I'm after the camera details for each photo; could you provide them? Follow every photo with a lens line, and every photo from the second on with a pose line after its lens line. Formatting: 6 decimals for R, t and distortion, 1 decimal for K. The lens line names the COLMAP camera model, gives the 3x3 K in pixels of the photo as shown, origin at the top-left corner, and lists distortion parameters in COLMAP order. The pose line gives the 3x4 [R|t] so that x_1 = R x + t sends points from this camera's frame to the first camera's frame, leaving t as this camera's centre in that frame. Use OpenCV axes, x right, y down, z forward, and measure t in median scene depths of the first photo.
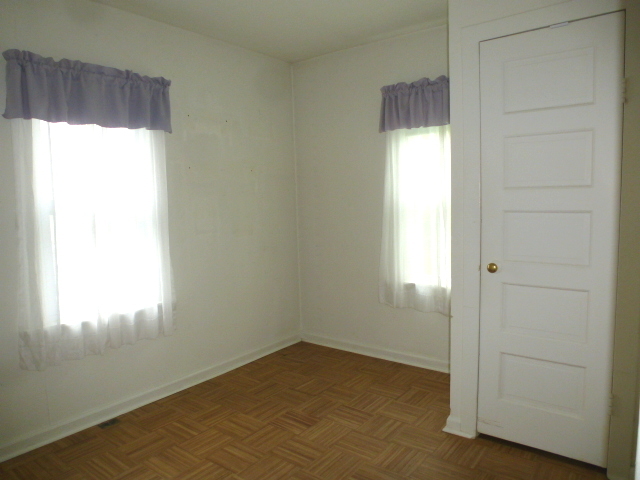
lens RADIAL K [[460.1, 0, 320.0], [0, 460.1, 240.0], [0, 0, 1]] dist [-0.054543, 0.006874]
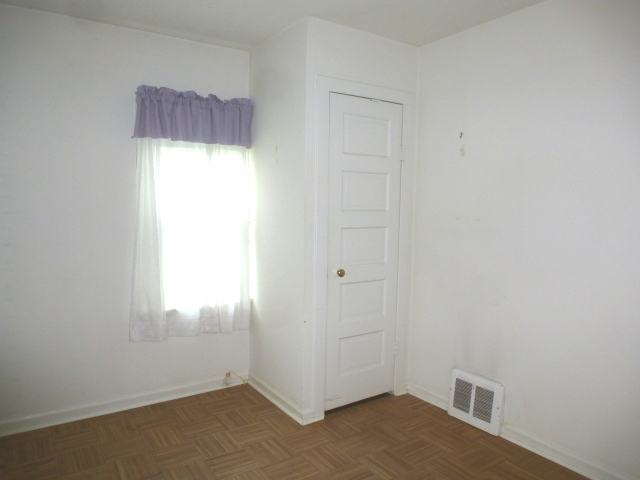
lens RADIAL K [[460.1, 0, 320.0], [0, 460.1, 240.0], [0, 0, 1]] dist [-0.054543, 0.006874]
pose [[0.309433, -0.049188, 0.949648, -0.614039], [0.073234, 0.996928, 0.027775, -0.050824], [-0.948097, 0.060953, 0.312084, 0.471632]]
